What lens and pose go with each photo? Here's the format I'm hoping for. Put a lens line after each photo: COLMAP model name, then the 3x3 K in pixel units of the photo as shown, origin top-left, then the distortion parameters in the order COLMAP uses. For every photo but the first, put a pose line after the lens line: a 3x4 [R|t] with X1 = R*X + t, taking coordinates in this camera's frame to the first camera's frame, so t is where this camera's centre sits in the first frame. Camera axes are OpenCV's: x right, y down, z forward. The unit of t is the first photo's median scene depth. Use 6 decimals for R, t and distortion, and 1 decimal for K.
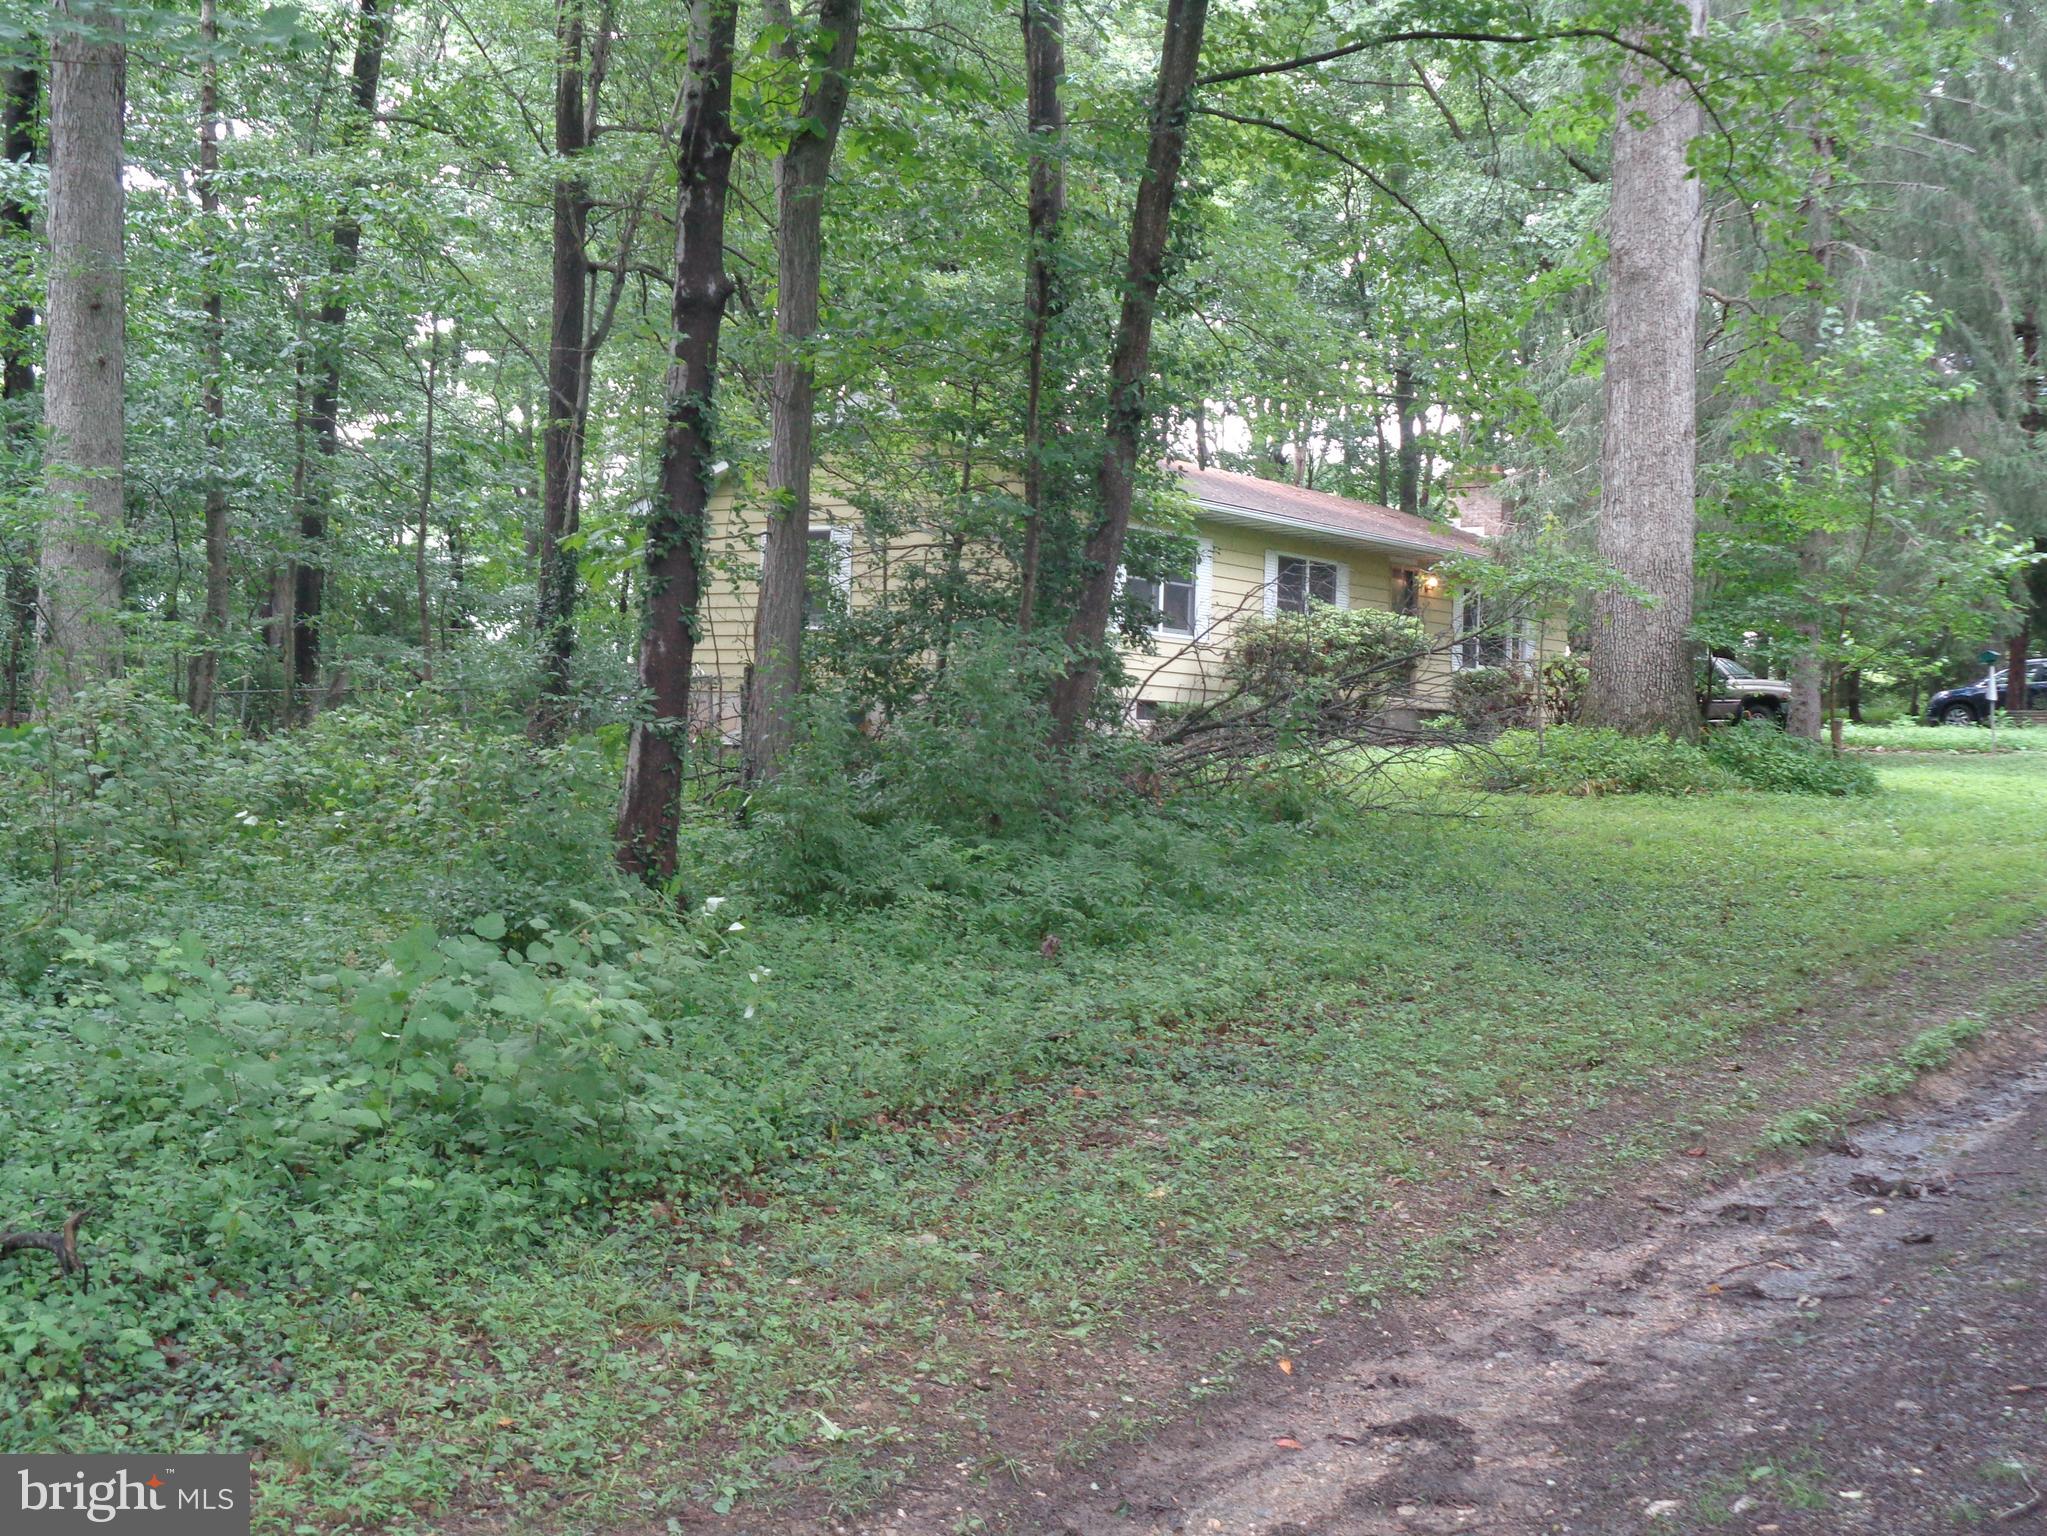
lens RADIAL K [[2529.7, 0, 1023.5], [0, 2529.7, 768.0], [0, 0, 1]] dist [-0.002141, -0.006093]
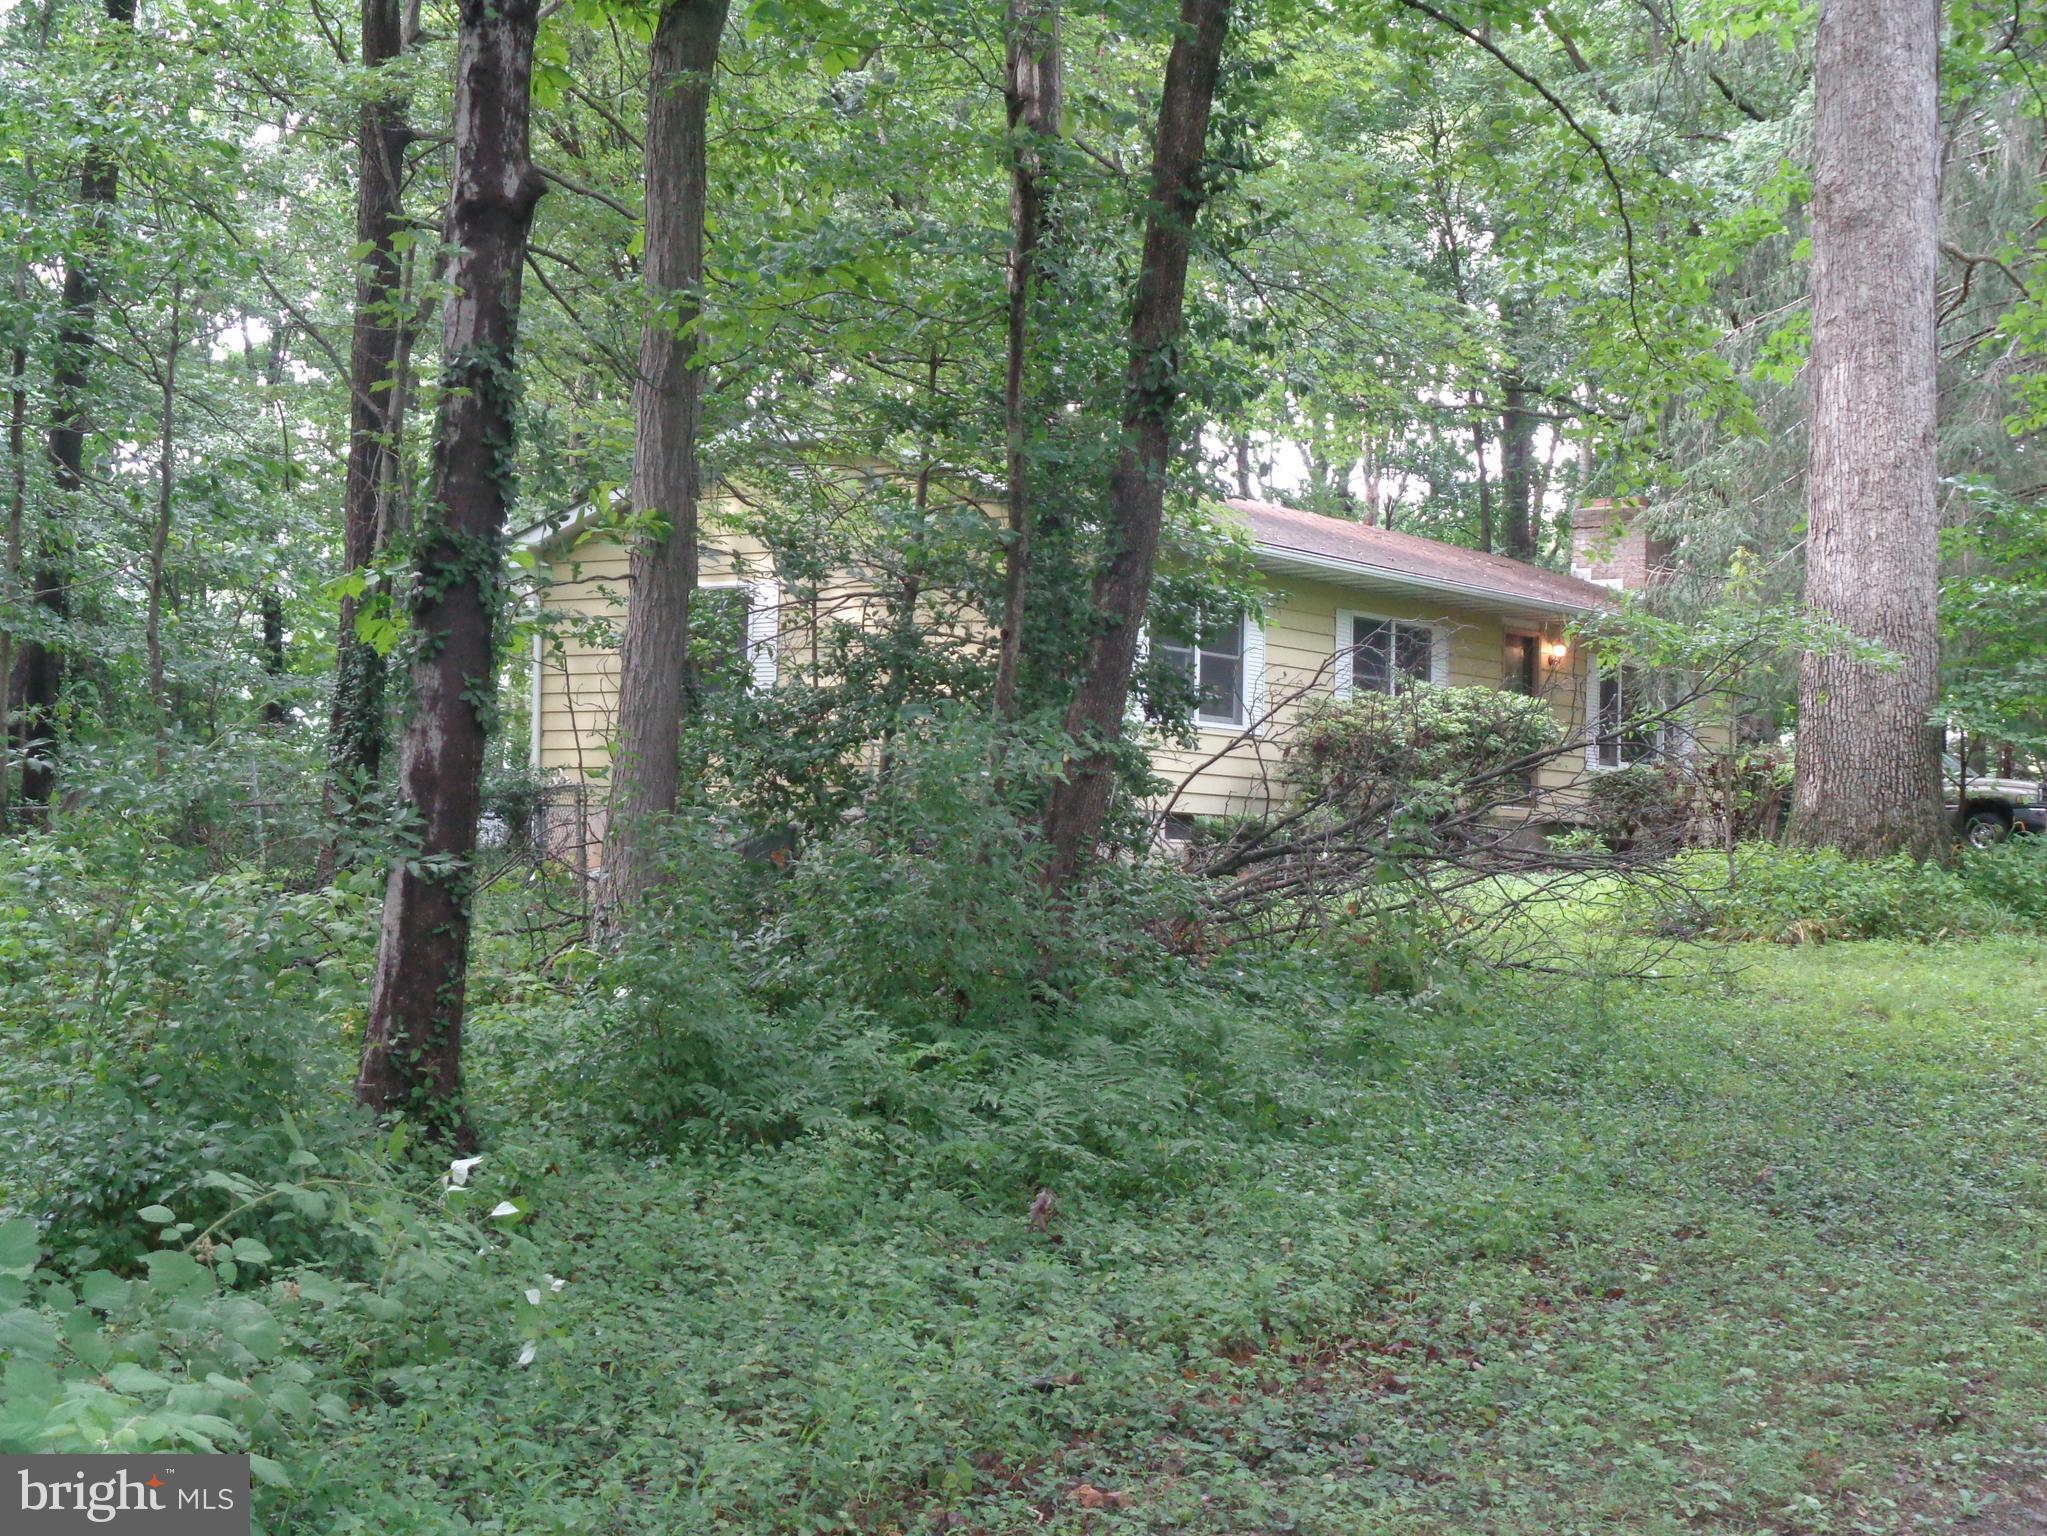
lens RADIAL K [[3049.3, 0, 1023.5], [0, 3049.3, 768.0], [0, 0, 1]] dist [-0.012117, -0.007004]
pose [[0.999970, -0.007756, 0.000601, 0.004313], [0.007774, 0.999139, -0.040748, -0.005746], [-0.000285, 0.040752, 0.999169, 0.162473]]
